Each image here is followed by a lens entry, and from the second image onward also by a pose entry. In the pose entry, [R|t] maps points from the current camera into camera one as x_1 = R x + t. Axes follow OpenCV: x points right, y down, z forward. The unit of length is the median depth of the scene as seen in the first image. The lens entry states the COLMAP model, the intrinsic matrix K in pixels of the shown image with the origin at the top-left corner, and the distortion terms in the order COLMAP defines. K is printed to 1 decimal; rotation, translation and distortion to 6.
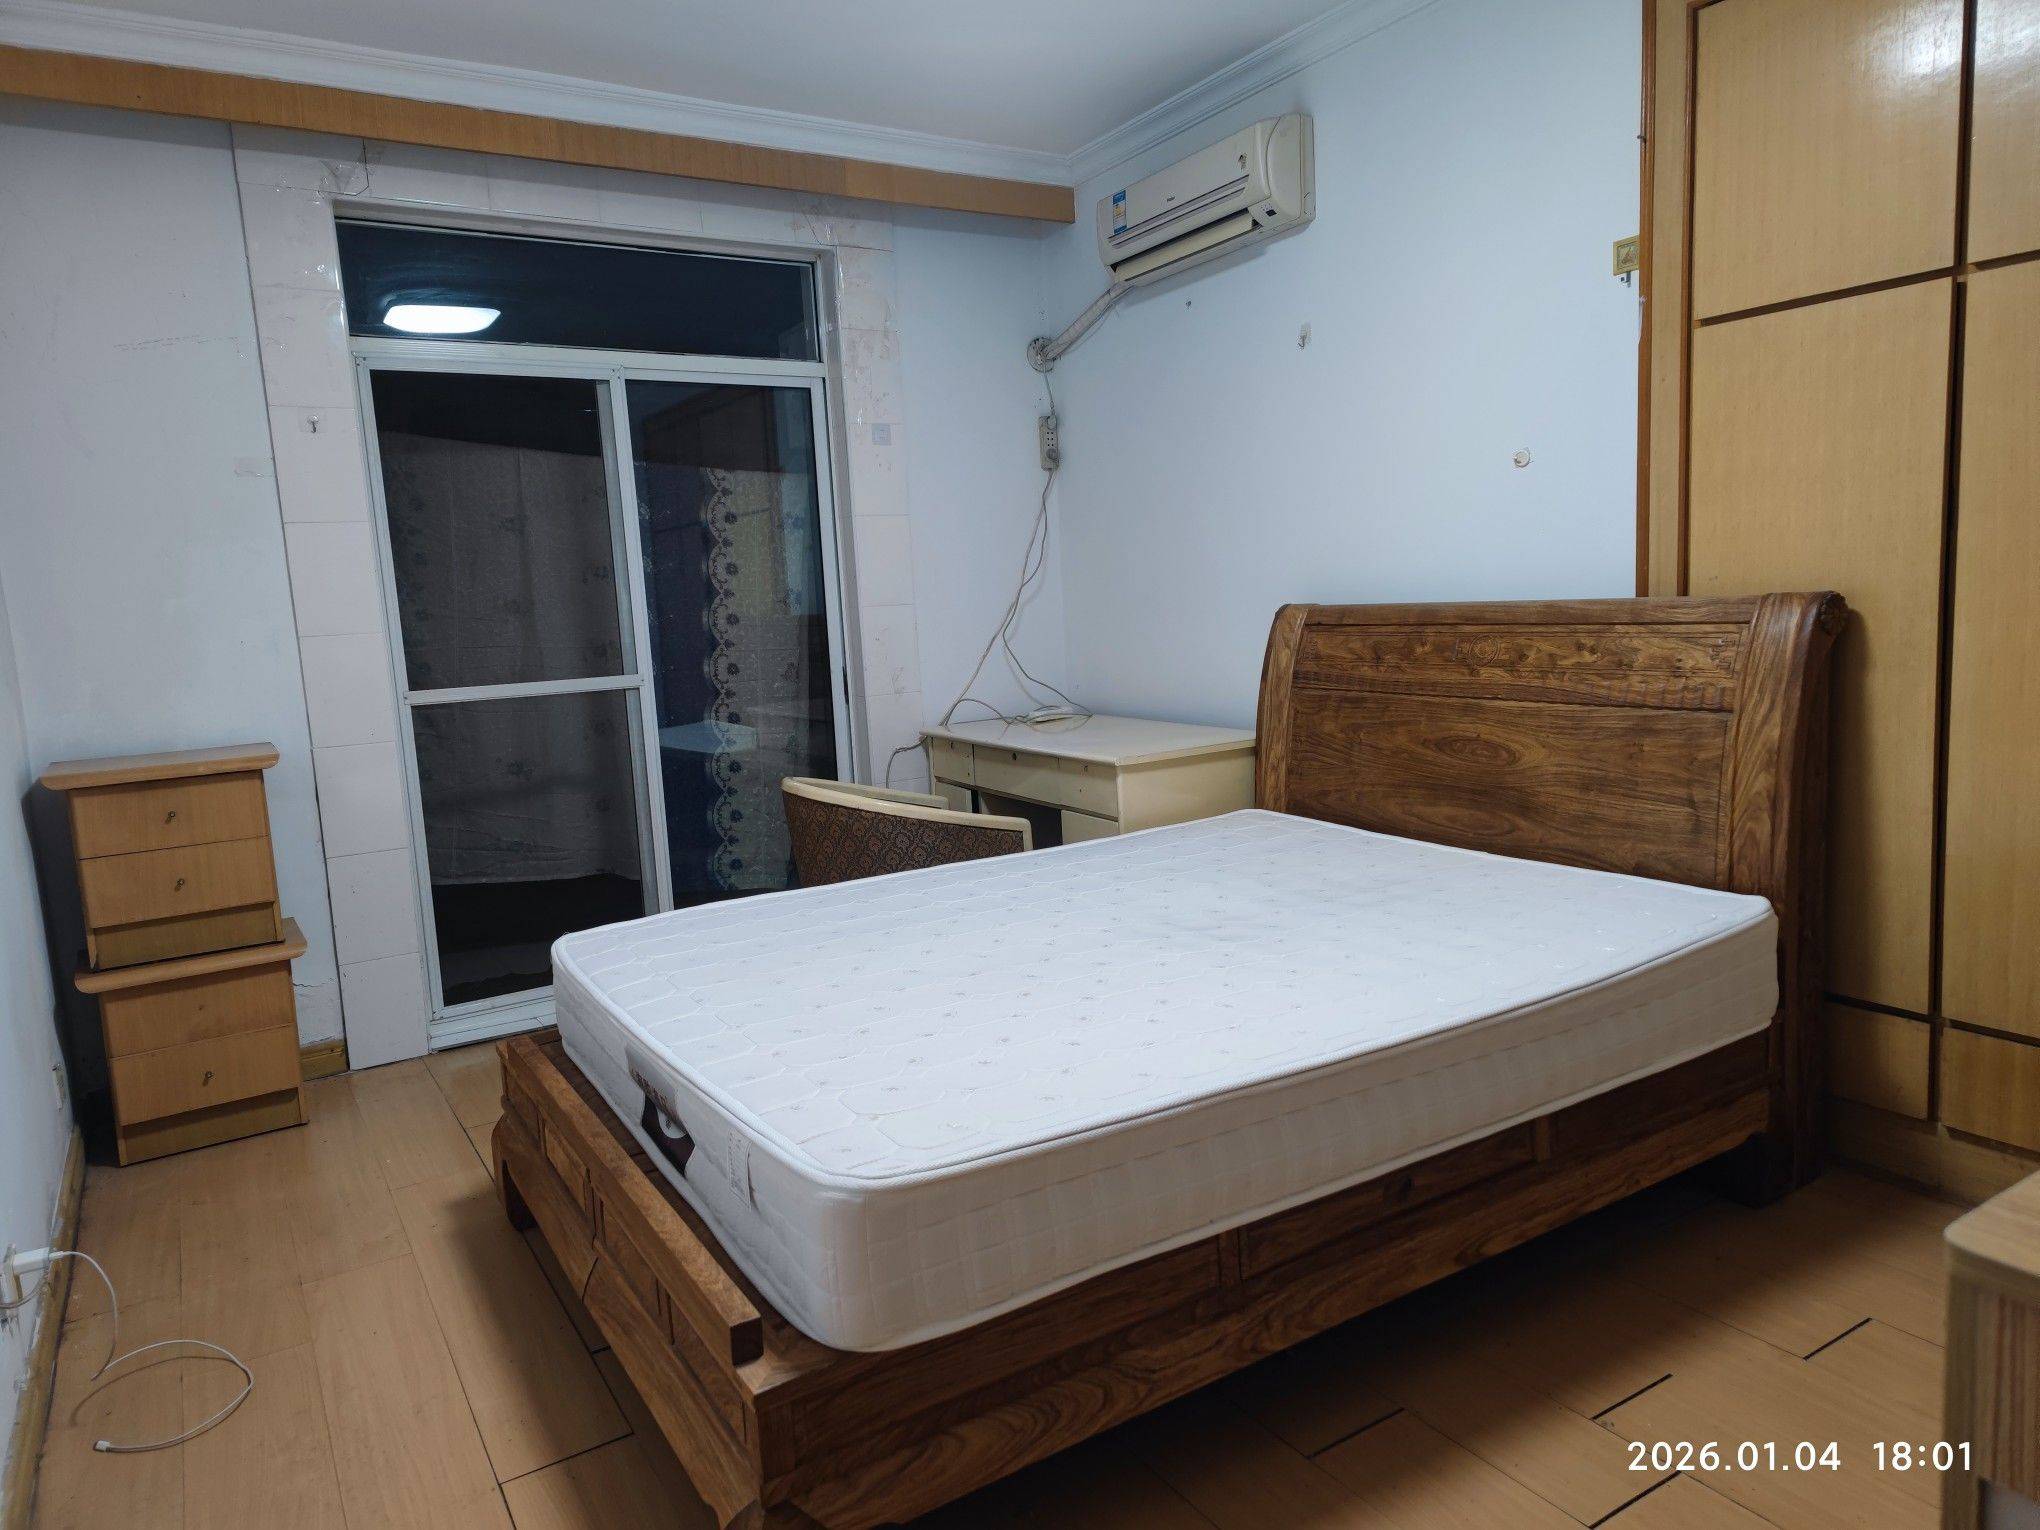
lens RADIAL K [[1378.8, 0, 1079.0], [0, 1378.8, 763.3], [0, 0, 1]] dist [0.040111, -0.035885]
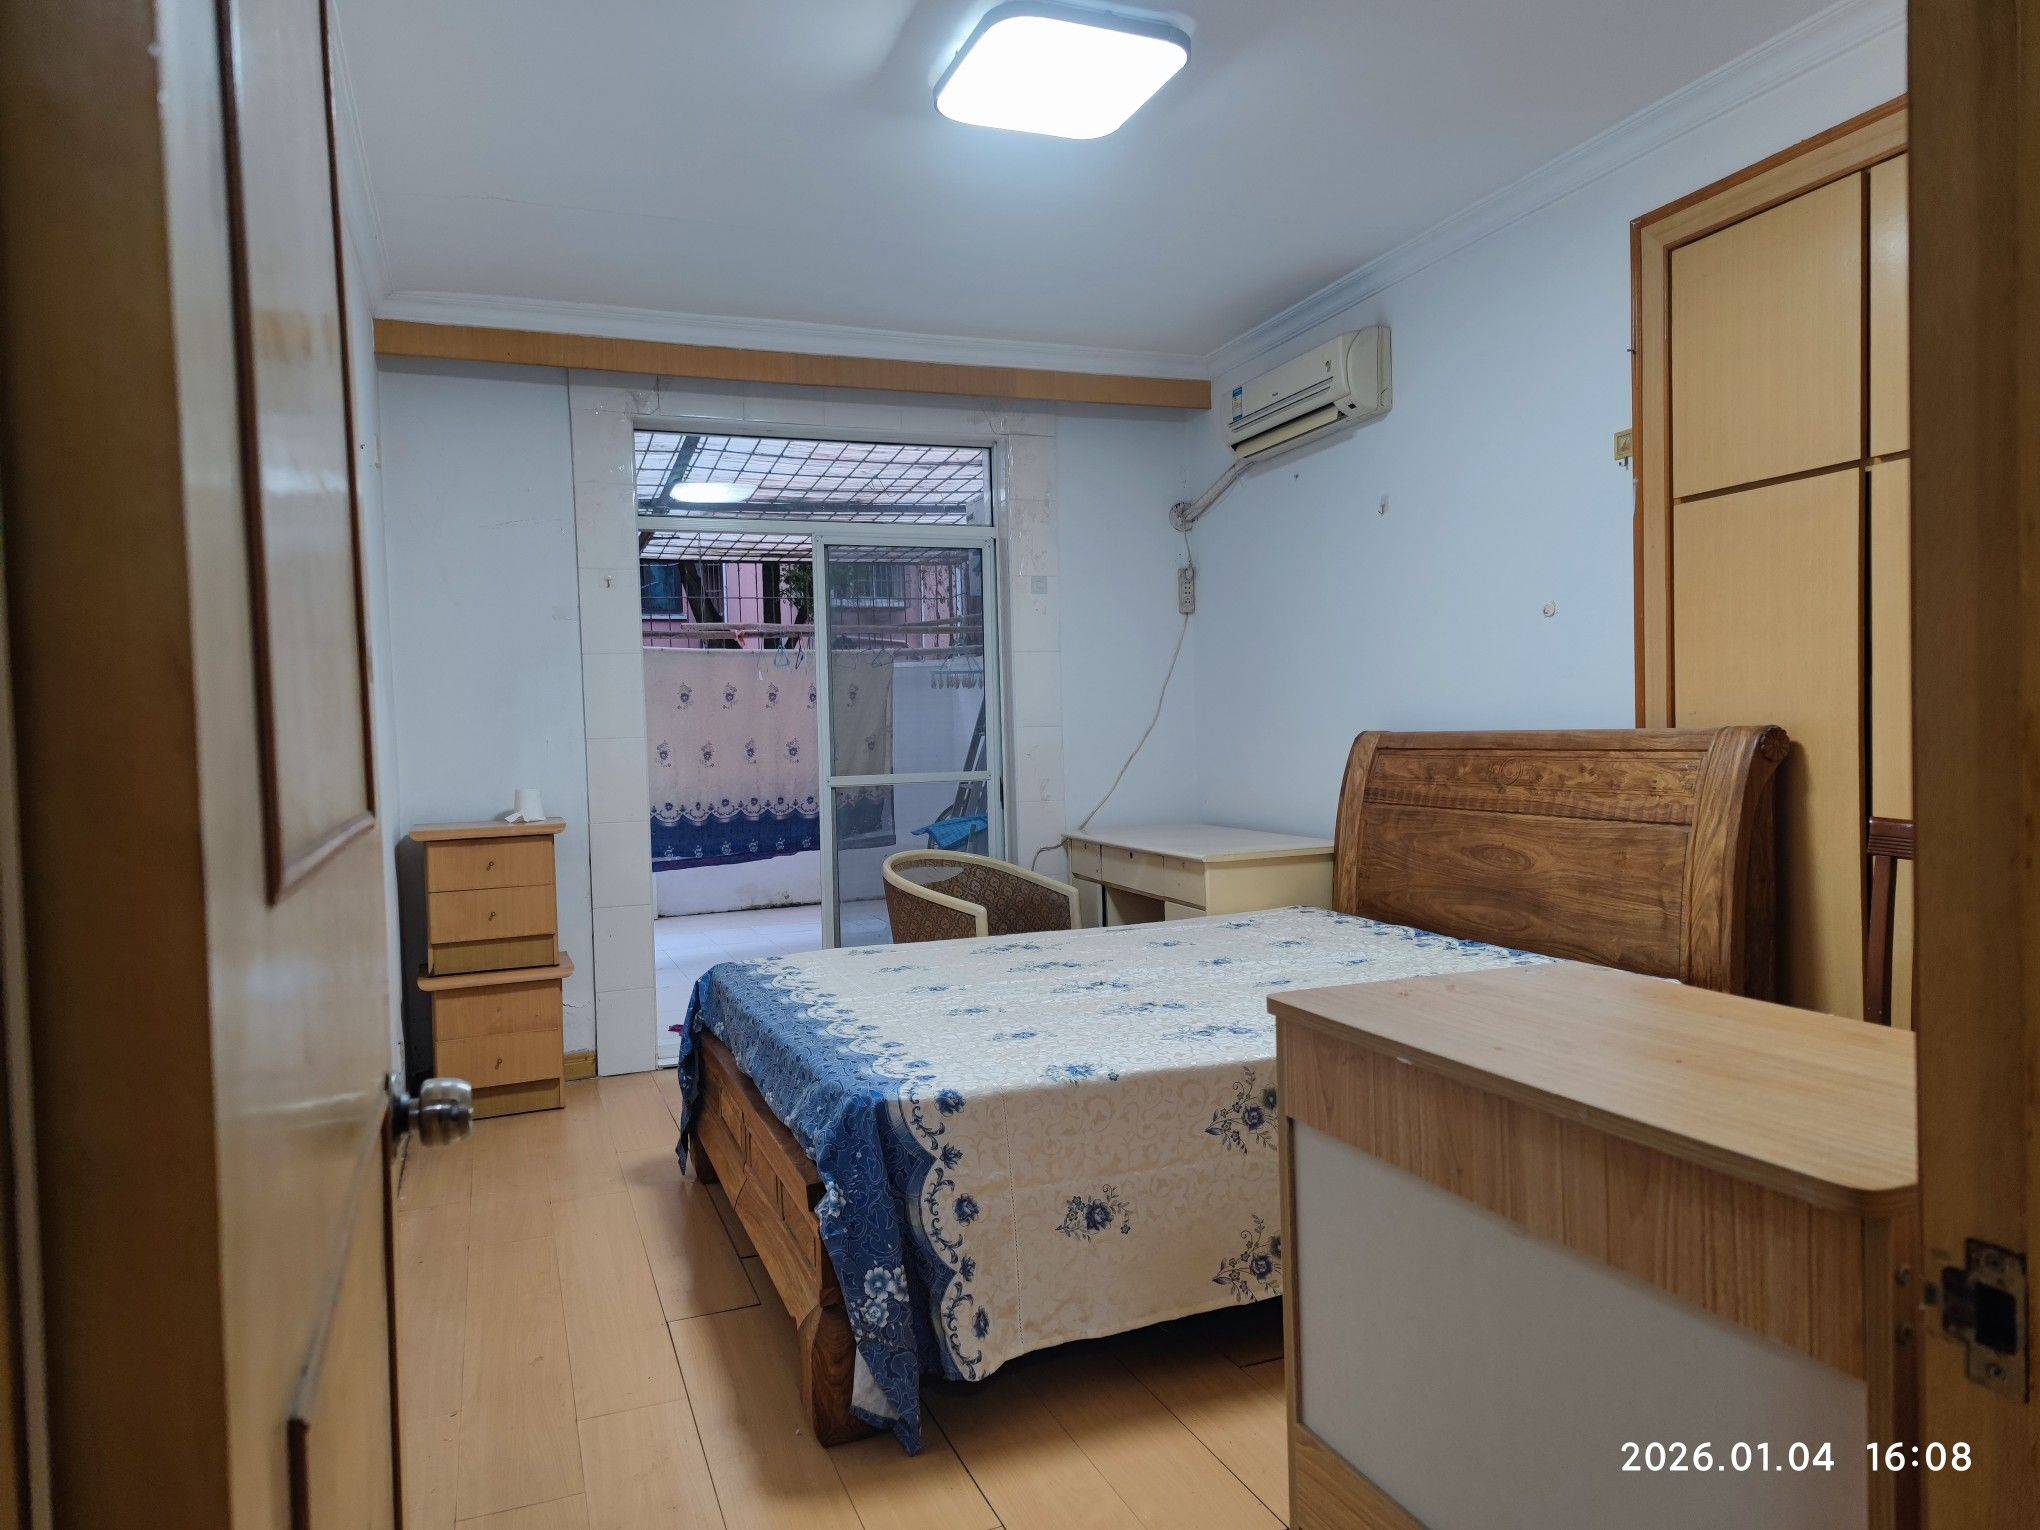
lens RADIAL K [[1378.8, 0, 1027.2], [0, 1378.8, 770.4], [0, 0, 1]] dist [0.040111, -0.035885]
pose [[0.979001, 0.028445, -0.201859, 0.126508], [-0.046612, 0.995219, -0.085824, 0.035599], [0.198452, 0.093431, 0.975647, -0.214840]]
